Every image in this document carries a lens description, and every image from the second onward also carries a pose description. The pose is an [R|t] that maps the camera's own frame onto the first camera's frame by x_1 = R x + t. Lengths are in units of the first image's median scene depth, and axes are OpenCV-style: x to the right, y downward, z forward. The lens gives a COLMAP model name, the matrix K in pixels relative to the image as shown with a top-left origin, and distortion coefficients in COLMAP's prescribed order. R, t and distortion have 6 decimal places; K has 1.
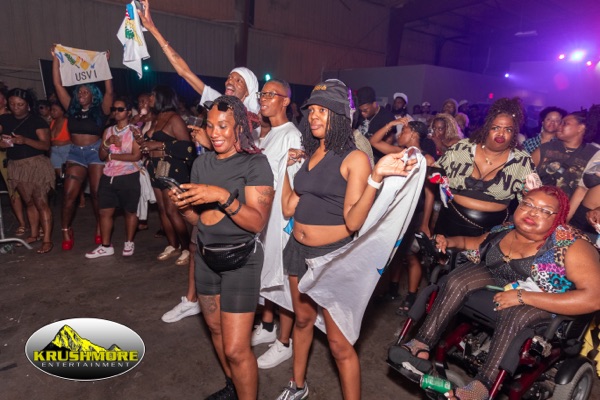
lens RADIAL K [[411.2, 0, 300.0], [0, 411.2, 200.0], [0, 0, 1]] dist [0.002253, 0.001023]
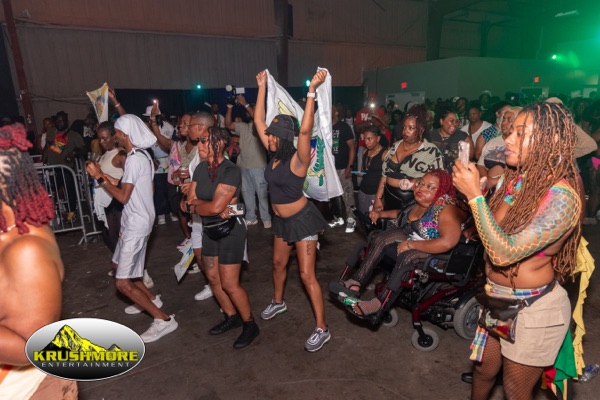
lens RADIAL K [[411.2, 0, 300.0], [0, 411.2, 200.0], [0, 0, 1]] dist [0.002253, 0.001023]
pose [[0.986510, -0.047541, -0.156646, 0.346168], [0.048441, 0.998824, 0.001931, 0.043573], [0.156370, -0.009493, 0.987653, -0.493408]]
